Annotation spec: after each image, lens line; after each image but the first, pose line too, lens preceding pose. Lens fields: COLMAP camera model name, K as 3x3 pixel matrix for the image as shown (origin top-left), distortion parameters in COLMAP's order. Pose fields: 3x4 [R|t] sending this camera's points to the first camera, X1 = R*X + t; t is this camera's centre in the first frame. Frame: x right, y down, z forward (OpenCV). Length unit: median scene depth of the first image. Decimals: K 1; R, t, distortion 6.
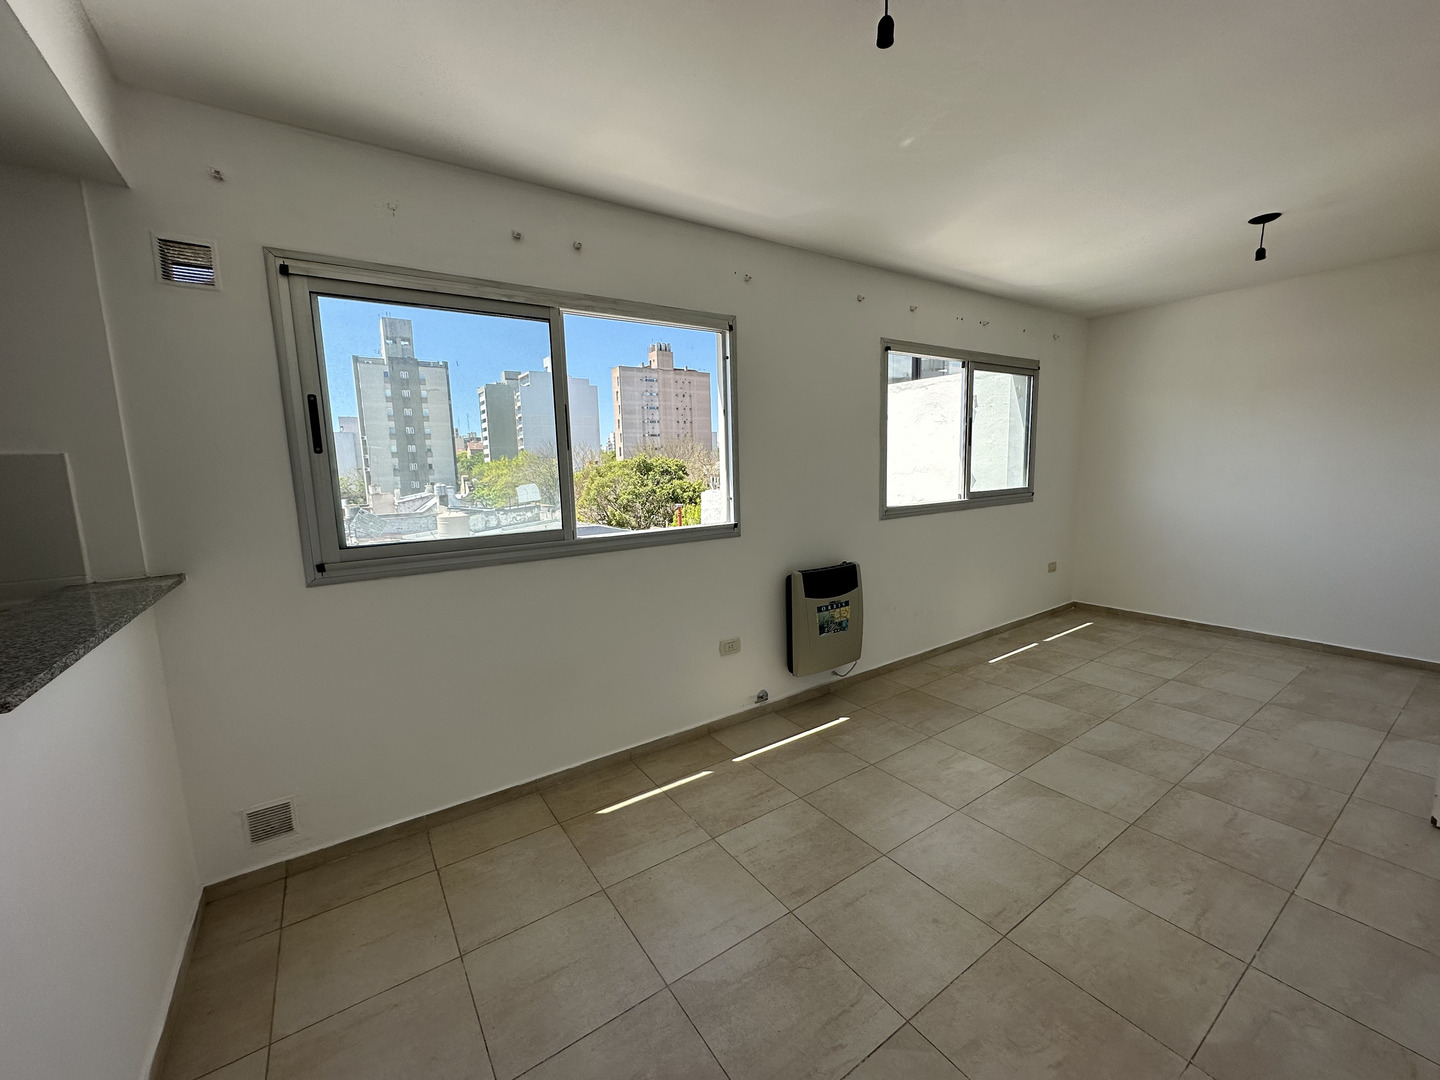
lens RADIAL K [[572.0, 0, 719.7], [0, 572.0, 542.8], [0, 0, 1]] dist [-0.003974, 0.000591]
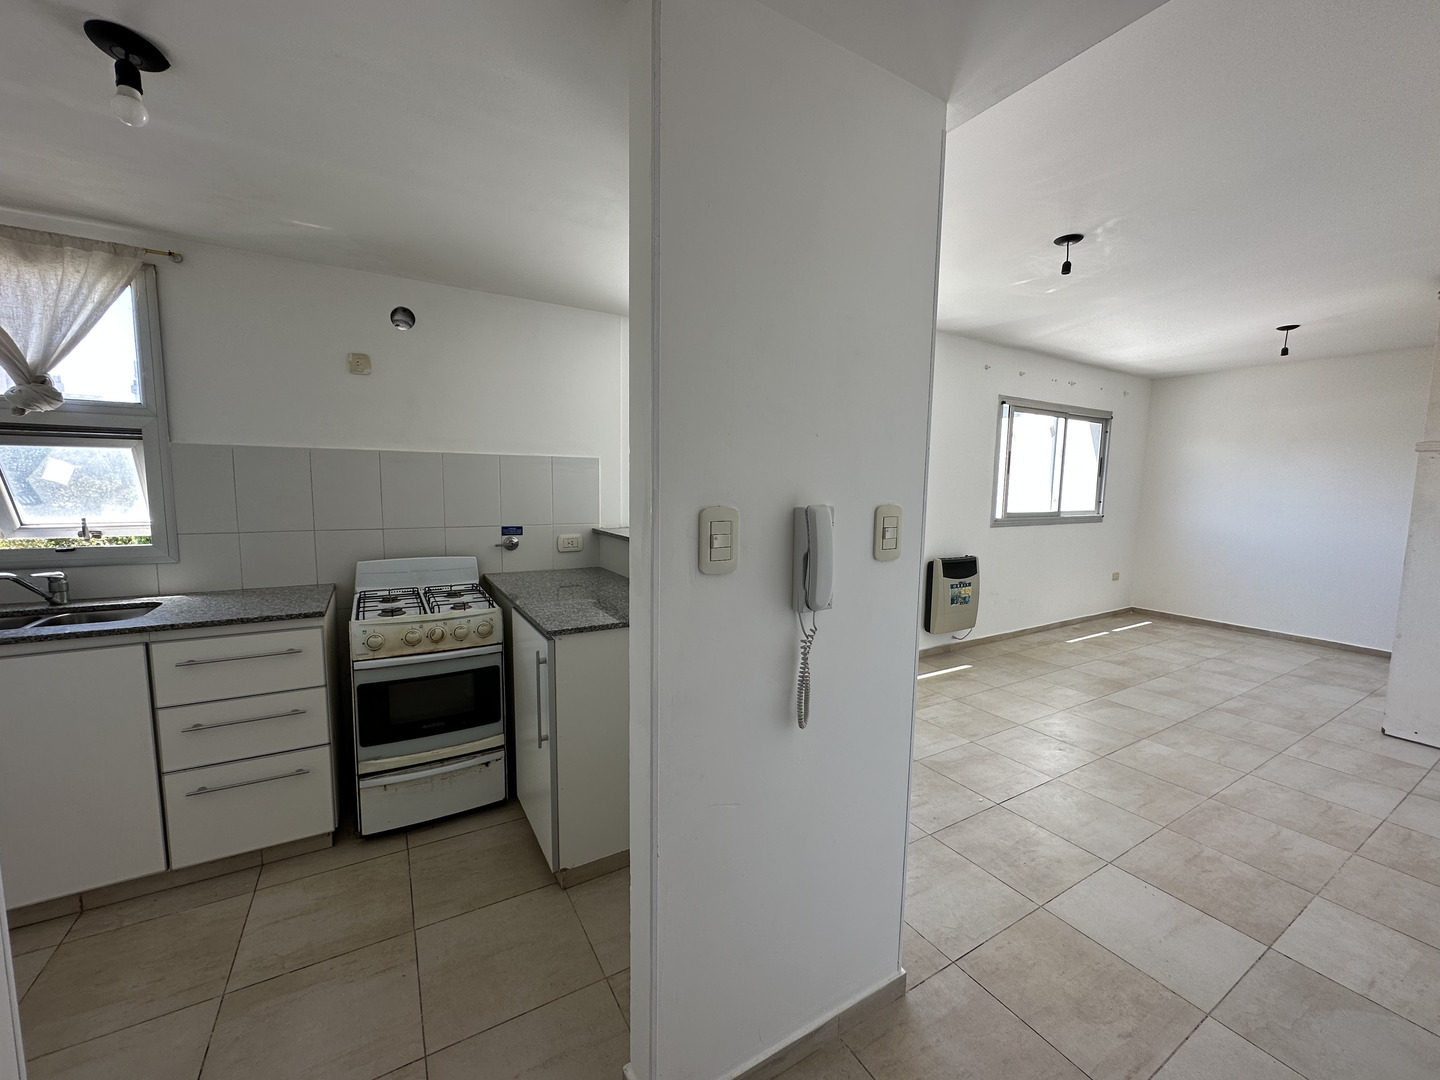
lens RADIAL K [[572.0, 0, 718.9], [0, 572.0, 543.6], [0, 0, 1]] dist [-0.003974, 0.000591]
pose [[0.997011, 0.052126, -0.057027, -0.327643], [-0.053820, 0.998141, -0.028587, 0.083100], [0.055431, 0.031571, 0.997963, -0.446820]]
